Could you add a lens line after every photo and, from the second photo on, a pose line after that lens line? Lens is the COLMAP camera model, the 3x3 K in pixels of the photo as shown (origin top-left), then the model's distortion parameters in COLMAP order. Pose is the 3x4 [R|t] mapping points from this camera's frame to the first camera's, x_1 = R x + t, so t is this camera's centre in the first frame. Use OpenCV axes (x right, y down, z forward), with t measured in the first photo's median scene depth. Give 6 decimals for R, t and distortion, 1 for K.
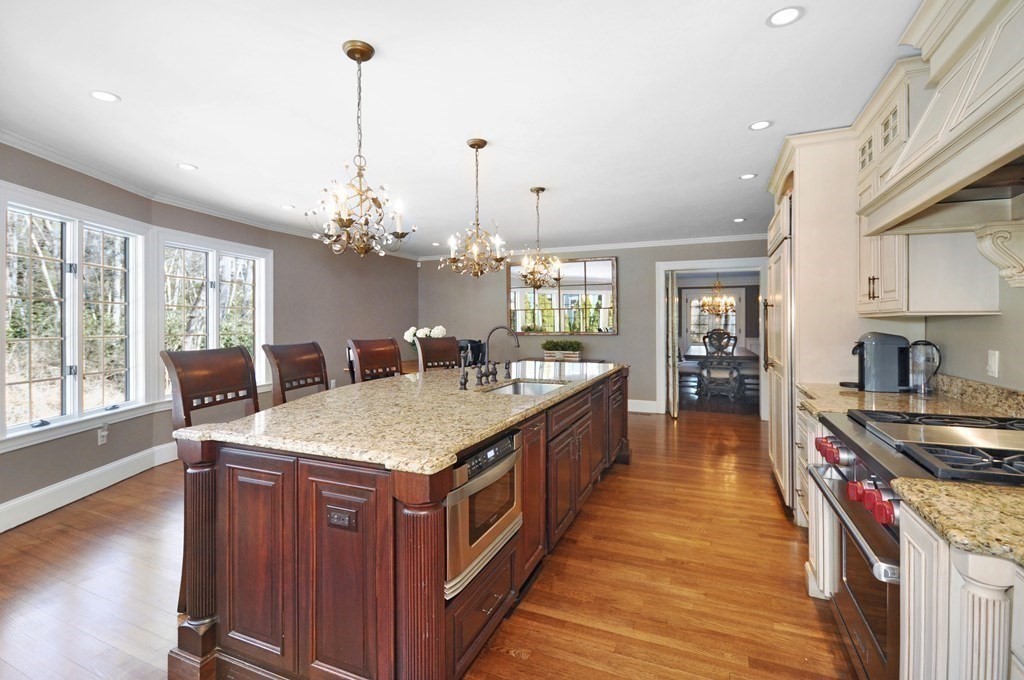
lens RADIAL K [[474.5, 0, 512.7], [0, 474.5, 318.7], [0, 0, 1]] dist [0.001097, 0.000278]
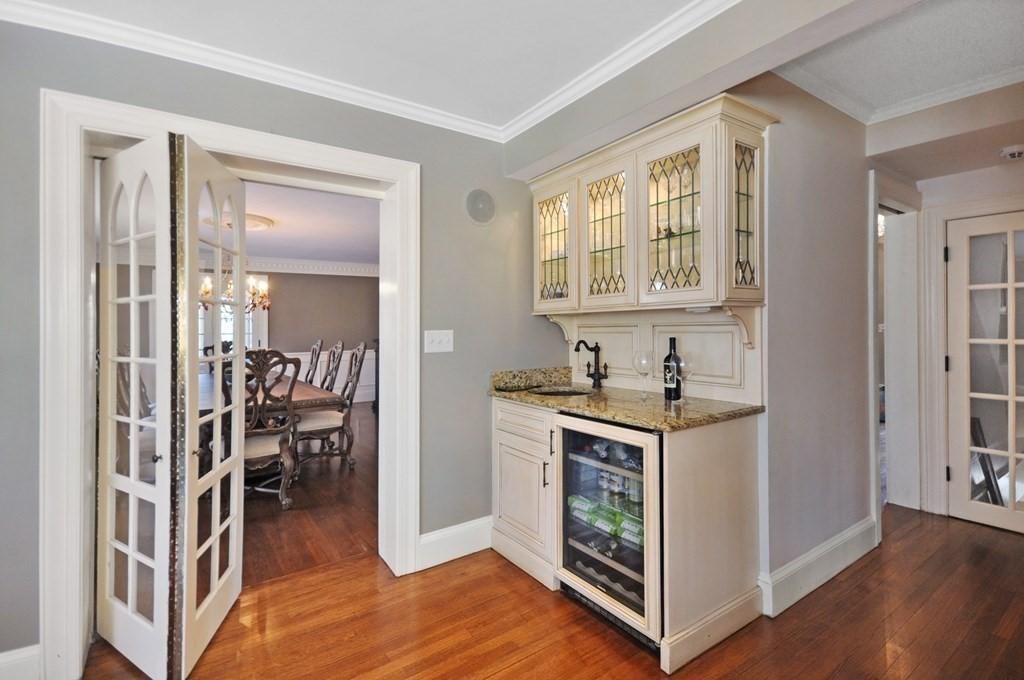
lens RADIAL K [[474.5, 0, 512.7], [0, 474.5, 318.7], [0, 0, 1]] dist [0.001097, 0.000278]
pose [[0.541054, 0.016582, 0.840824, 0.132932], [0.000380, 0.999801, -0.019962, 0.006750], [-0.840988, 0.011121, 0.540940, 0.379721]]
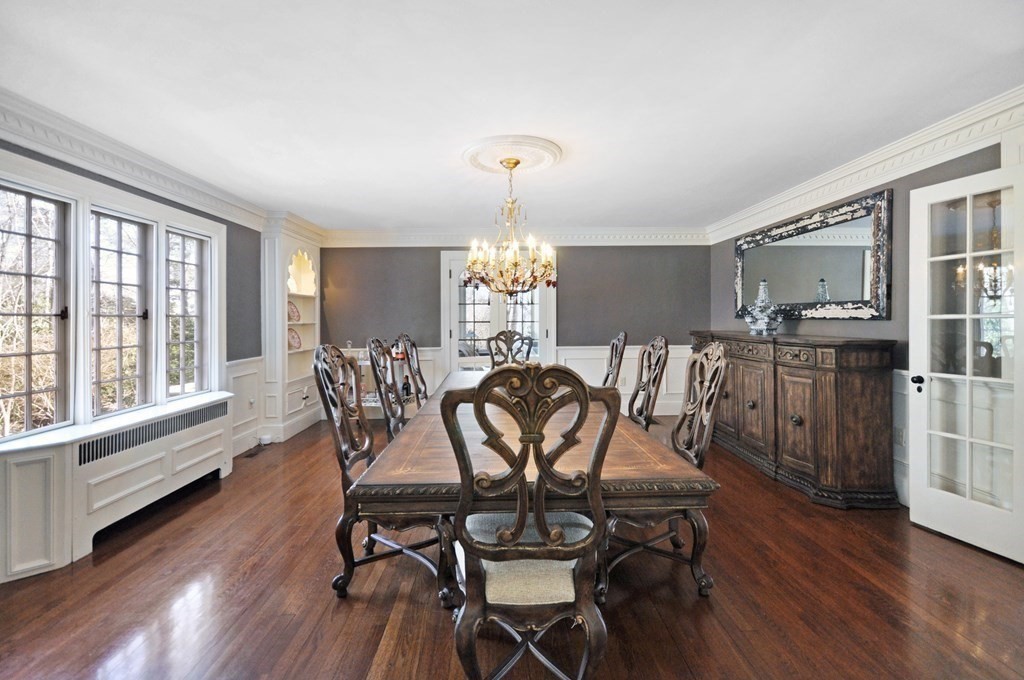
lens RADIAL K [[474.5, 0, 512.7], [0, 474.5, 318.7], [0, 0, 1]] dist [0.001097, 0.000278]
pose [[0.912836, -0.002731, 0.408317, 0.231616], [0.001788, 0.999995, 0.002691, 0.007736], [-0.408322, -0.001726, 0.912836, 0.543681]]
